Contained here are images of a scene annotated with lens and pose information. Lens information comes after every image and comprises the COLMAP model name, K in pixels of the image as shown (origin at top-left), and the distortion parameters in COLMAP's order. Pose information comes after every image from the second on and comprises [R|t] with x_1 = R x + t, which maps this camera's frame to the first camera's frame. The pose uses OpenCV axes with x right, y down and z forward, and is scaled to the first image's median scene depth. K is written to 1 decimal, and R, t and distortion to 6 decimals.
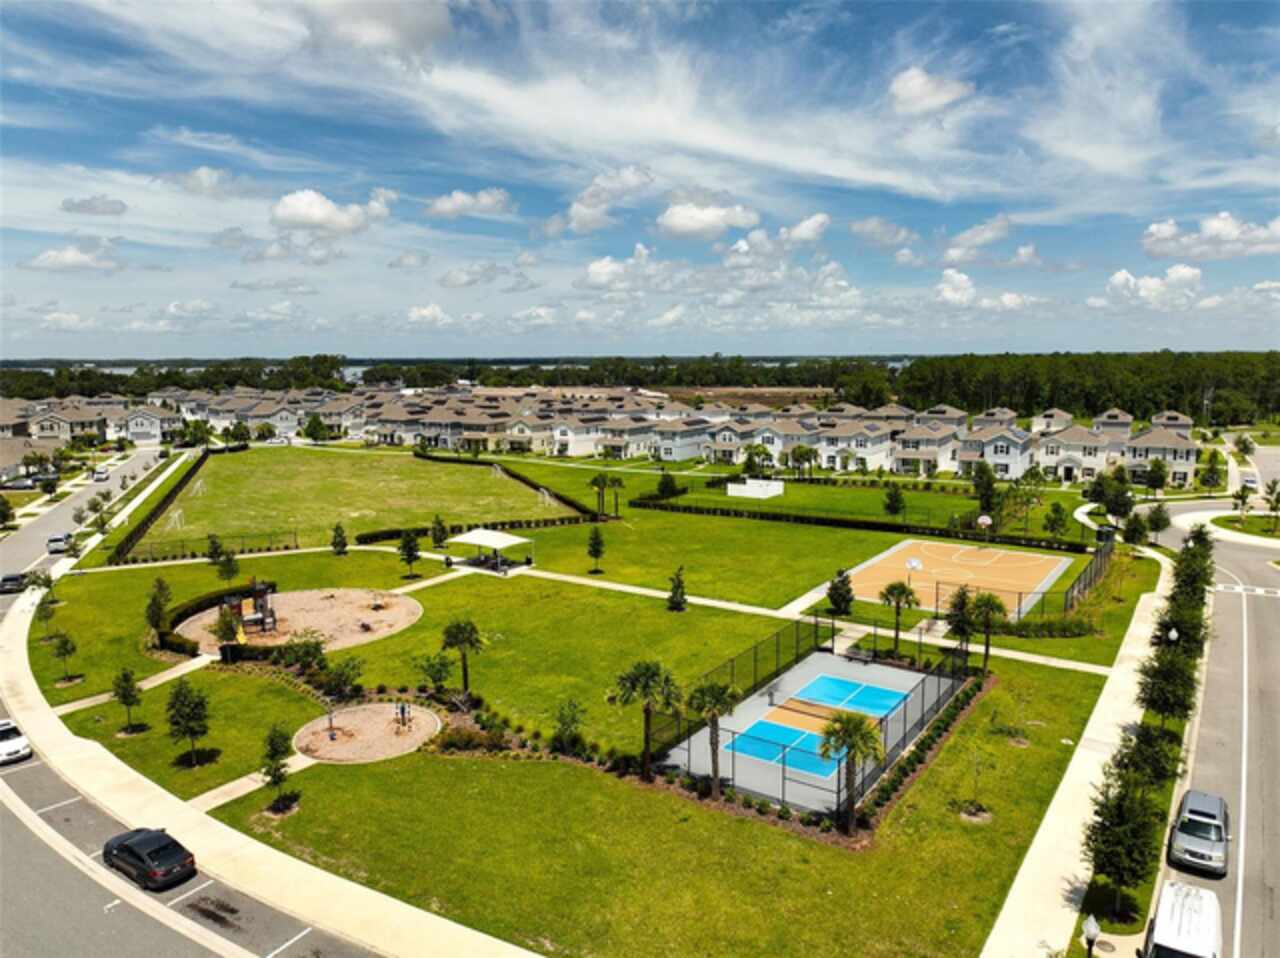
lens RADIAL K [[872.0, 0, 632.0], [0, 872.0, 486.7], [0, 0, 1]] dist [0.008499, 0.005862]
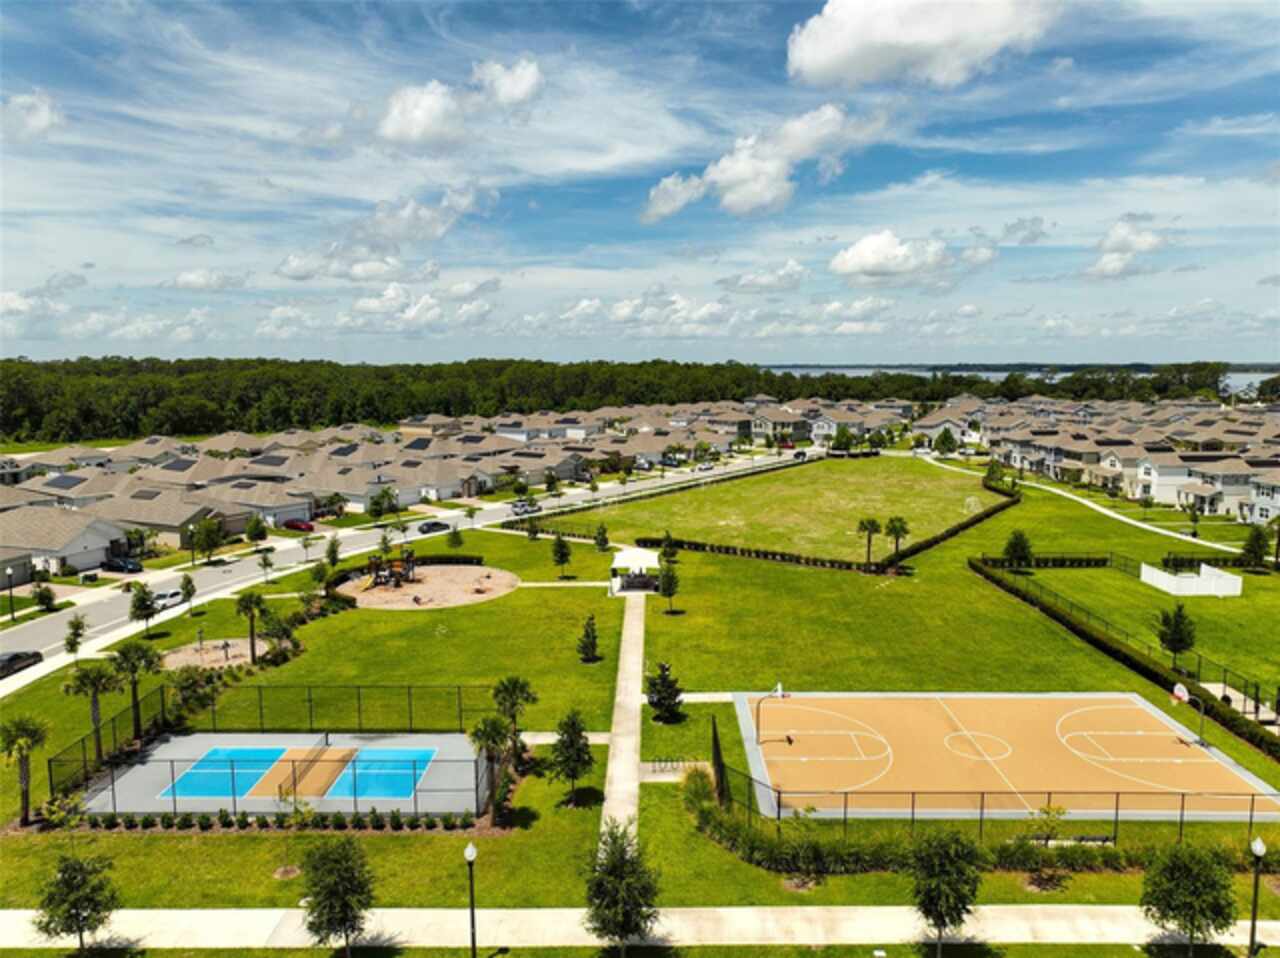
lens RADIAL K [[872.0, 0, 636.3], [0, 872.0, 480.9], [0, 0, 1]] dist [0.008499, 0.005862]
pose [[0.567118, 0.112274, -0.815949, 0.524940], [-0.121848, 0.991201, 0.051700, -0.066751], [0.814574, 0.070102, 0.575808, 0.315694]]
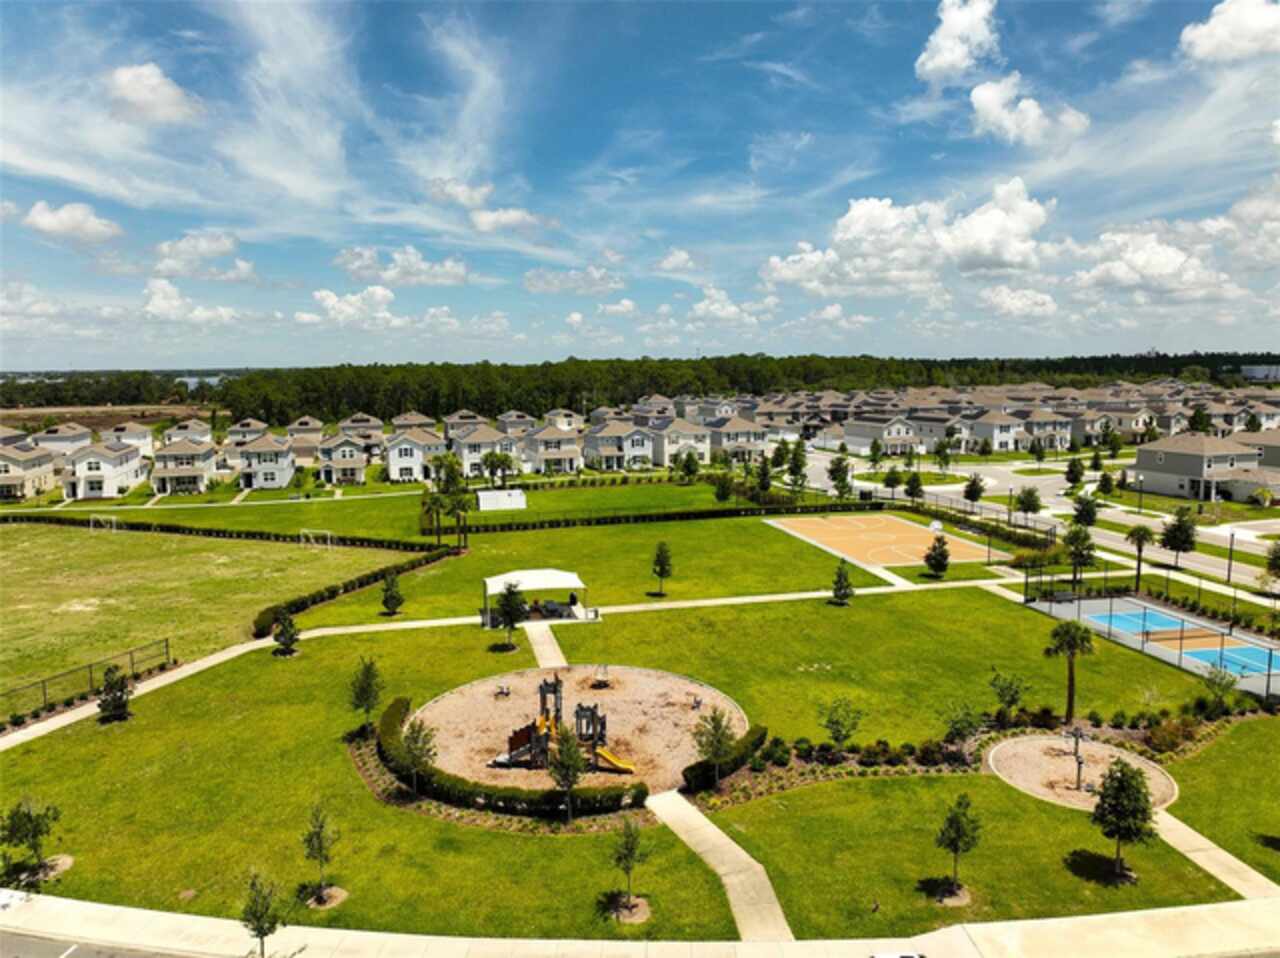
lens RADIAL K [[872.0, 0, 620.2], [0, 872.0, 501.5], [0, 0, 1]] dist [0.008499, 0.005862]
pose [[0.691011, -0.113644, 0.713855, -0.519479], [0.113474, 0.992374, 0.048141, -0.031310], [-0.713882, 0.047738, 0.698637, 0.310370]]
